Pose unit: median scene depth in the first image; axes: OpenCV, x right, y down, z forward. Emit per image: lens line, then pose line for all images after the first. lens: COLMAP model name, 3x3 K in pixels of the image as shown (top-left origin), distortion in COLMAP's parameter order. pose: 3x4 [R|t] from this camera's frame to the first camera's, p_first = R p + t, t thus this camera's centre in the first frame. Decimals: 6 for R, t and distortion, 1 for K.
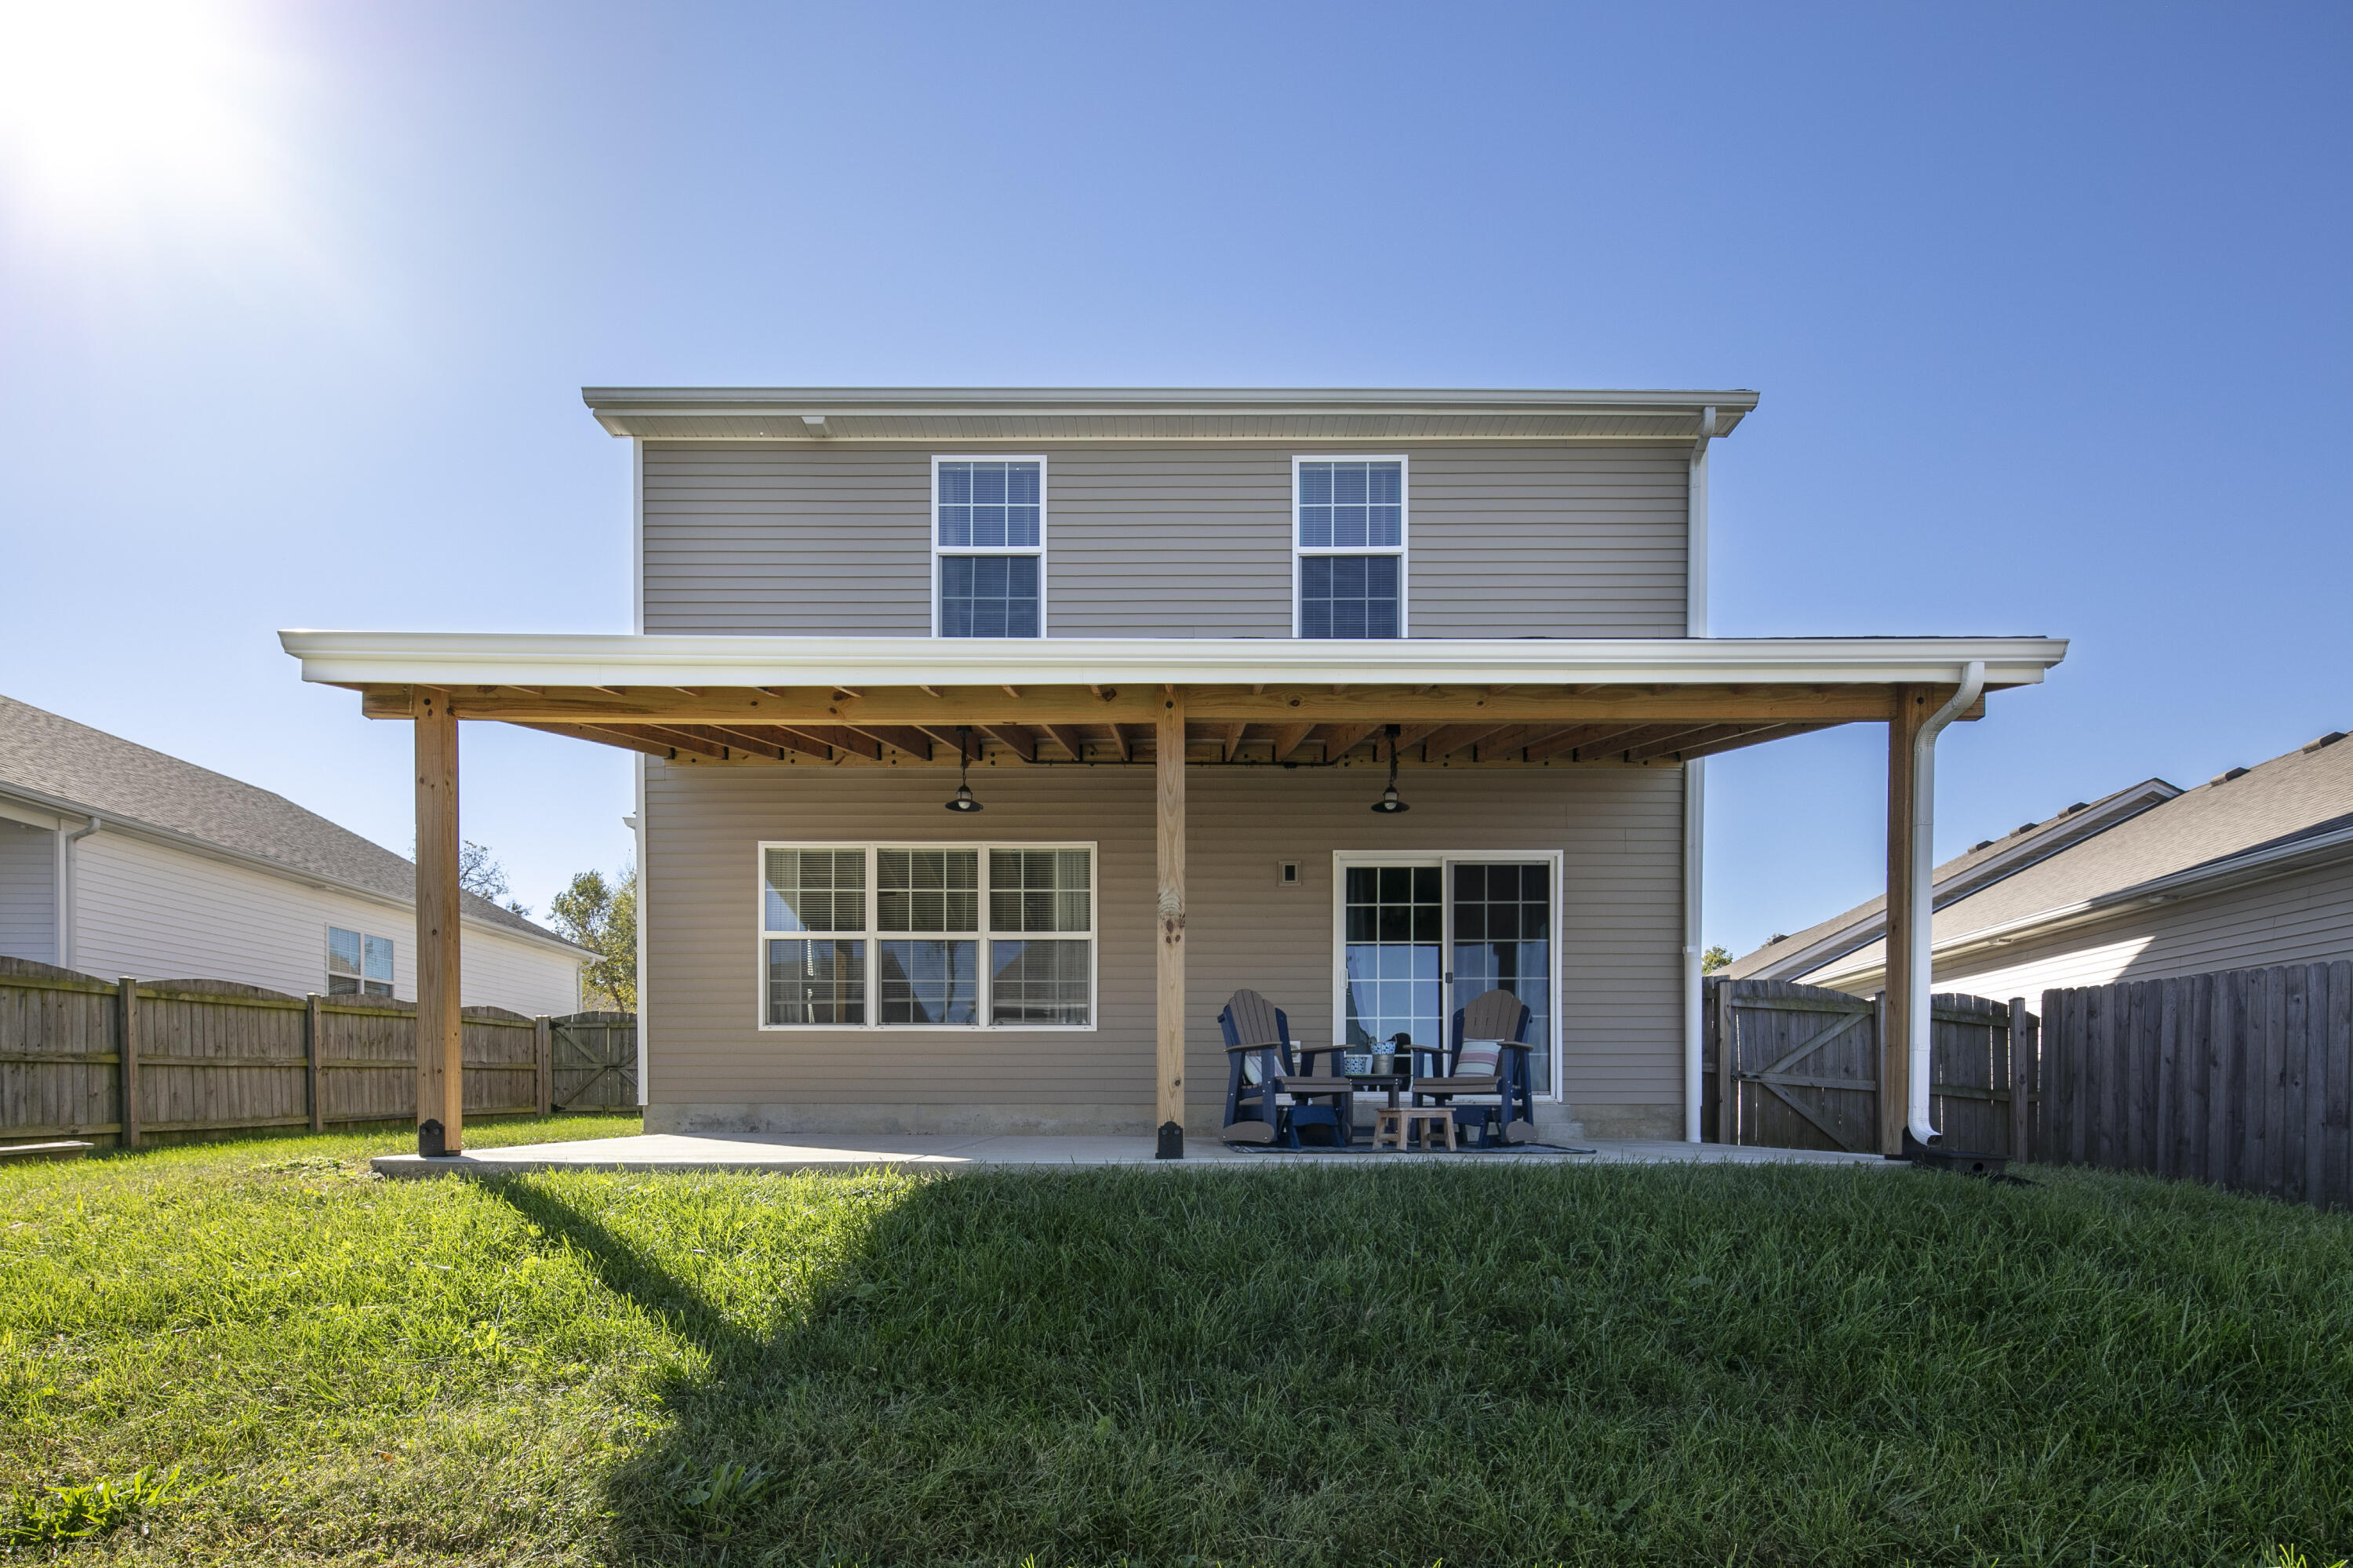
lens RADIAL K [[1161.7, 0, 1176.6], [0, 1161.7, 968.3], [0, 0, 1]] dist [-0.002107, -0.000335]
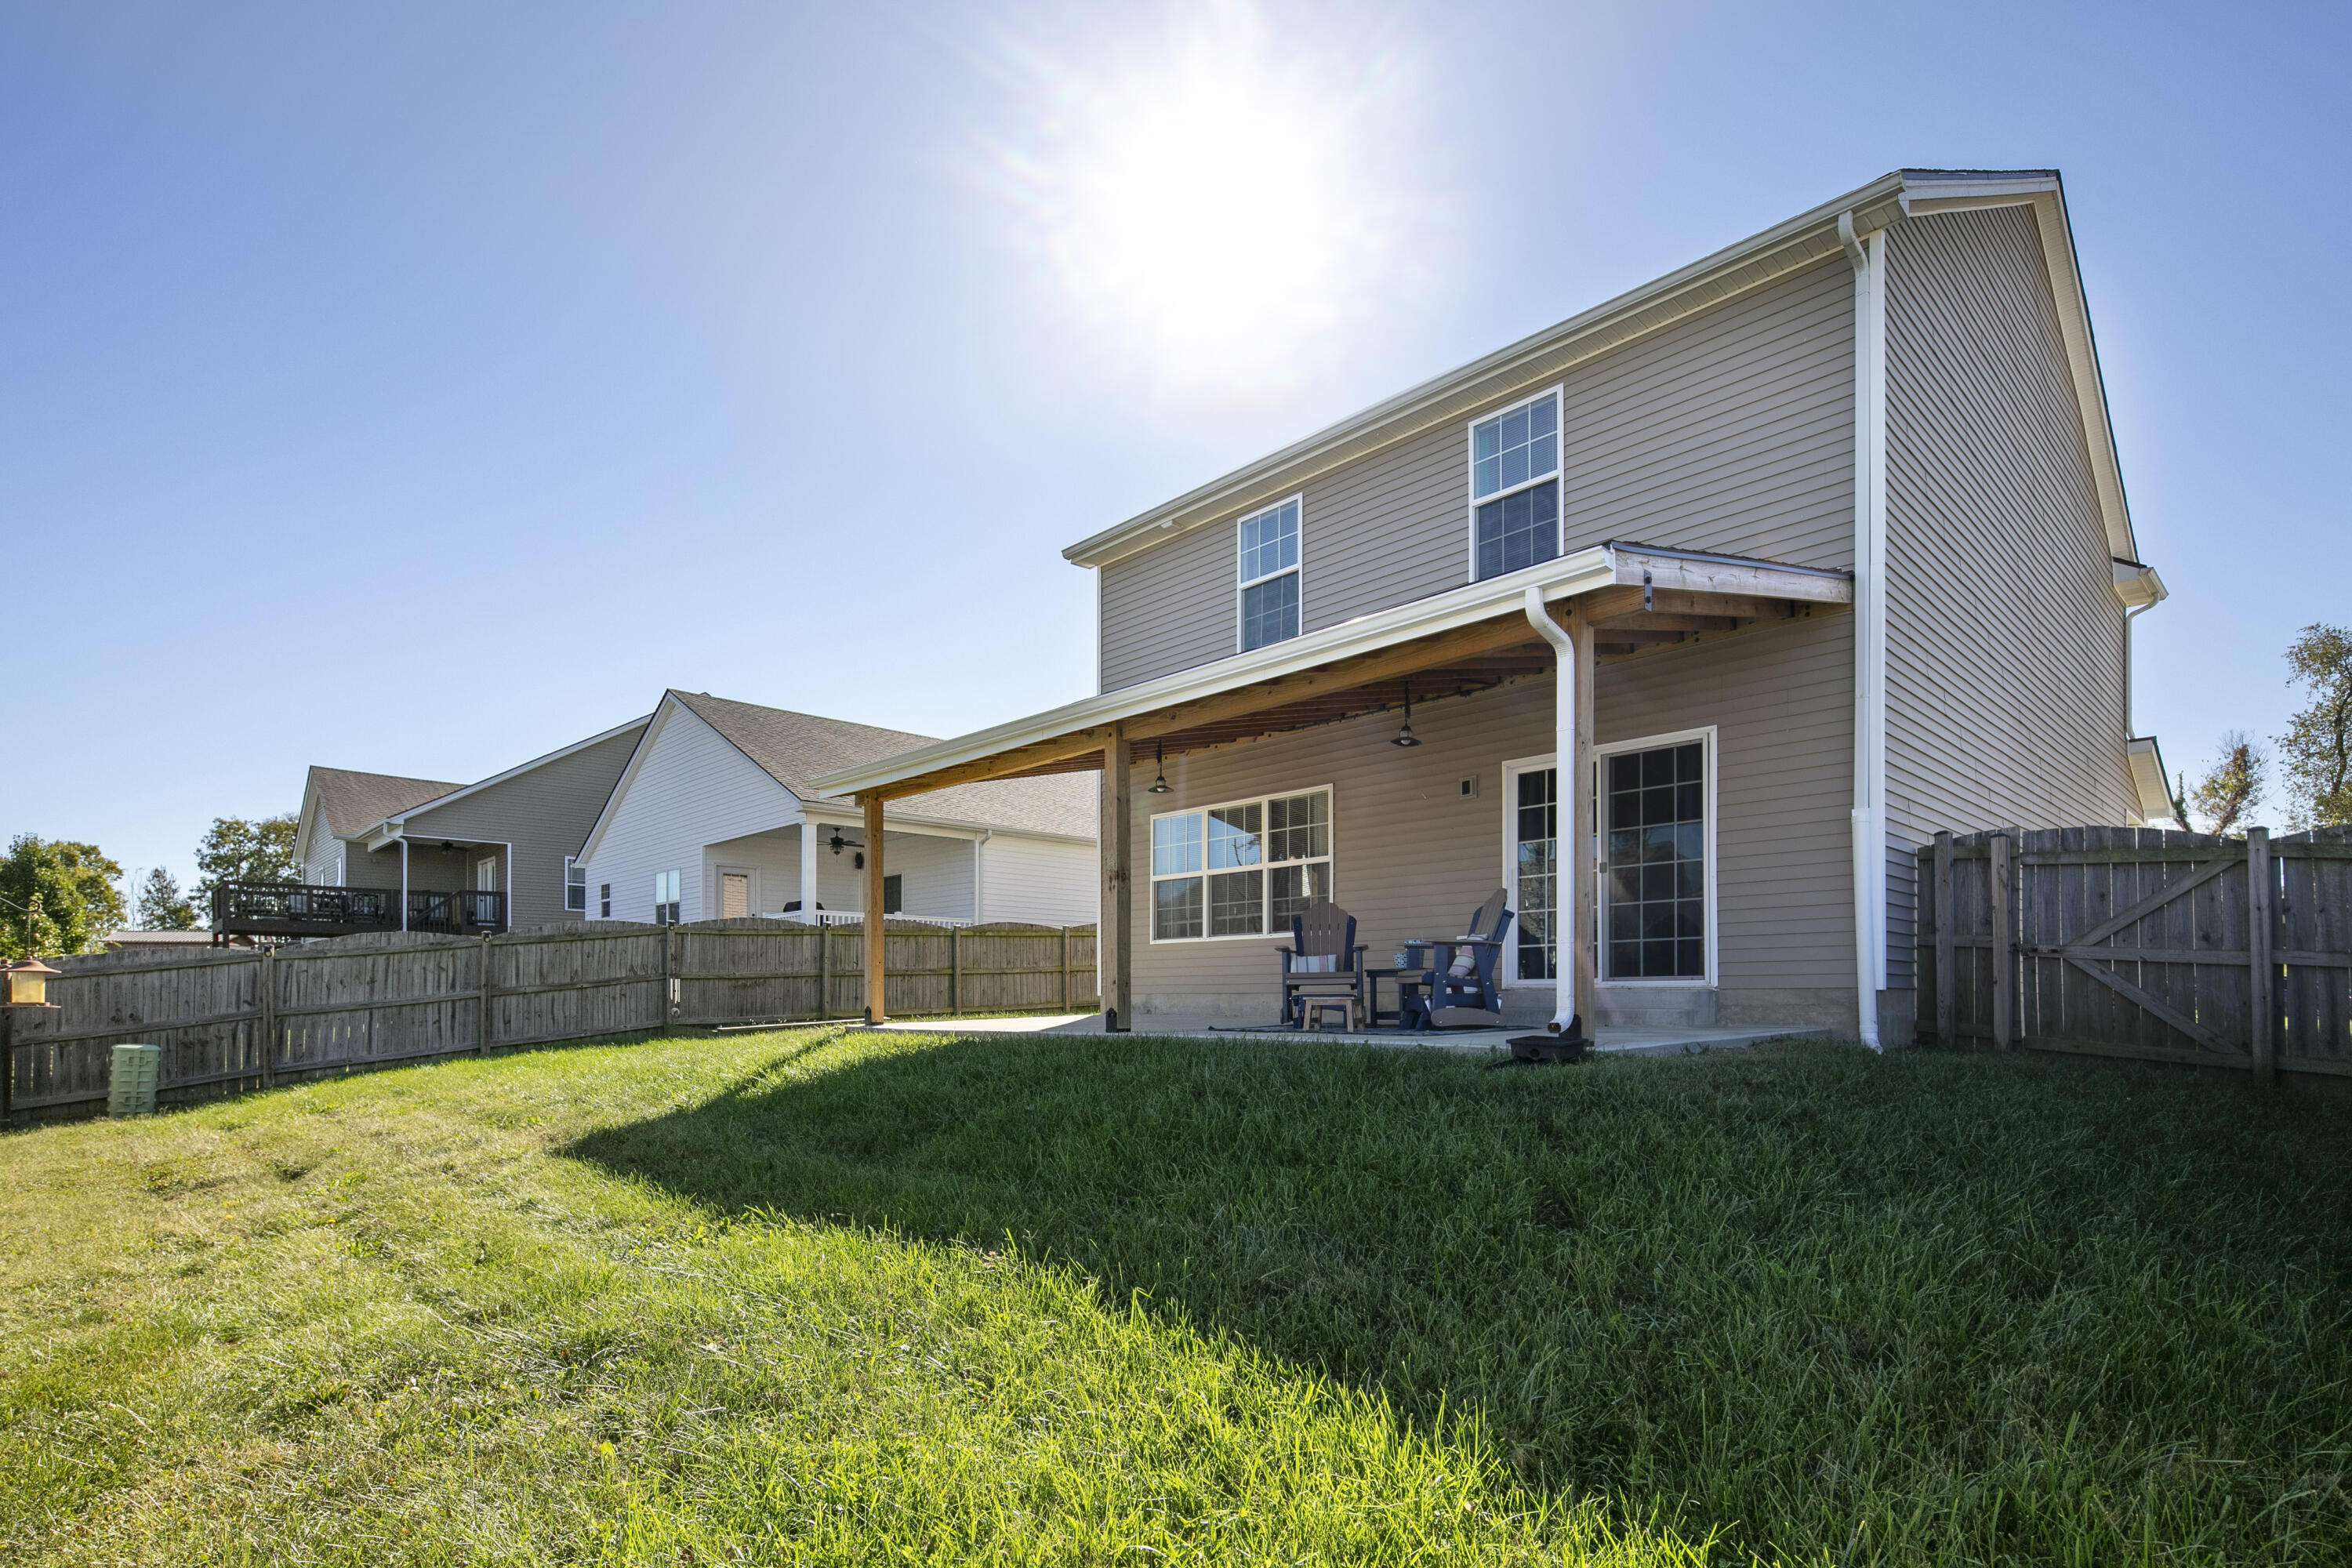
lens RADIAL K [[1112.8, 0, 1138.8], [0, 1112.8, 763.7], [0, 0, 1]] dist [-0.001425, -0.000399]
pose [[0.683133, -0.154737, -0.713713, 0.627696], [0.095427, 0.987829, -0.122829, -0.001225], [0.724033, 0.015801, 0.689585, 0.002884]]
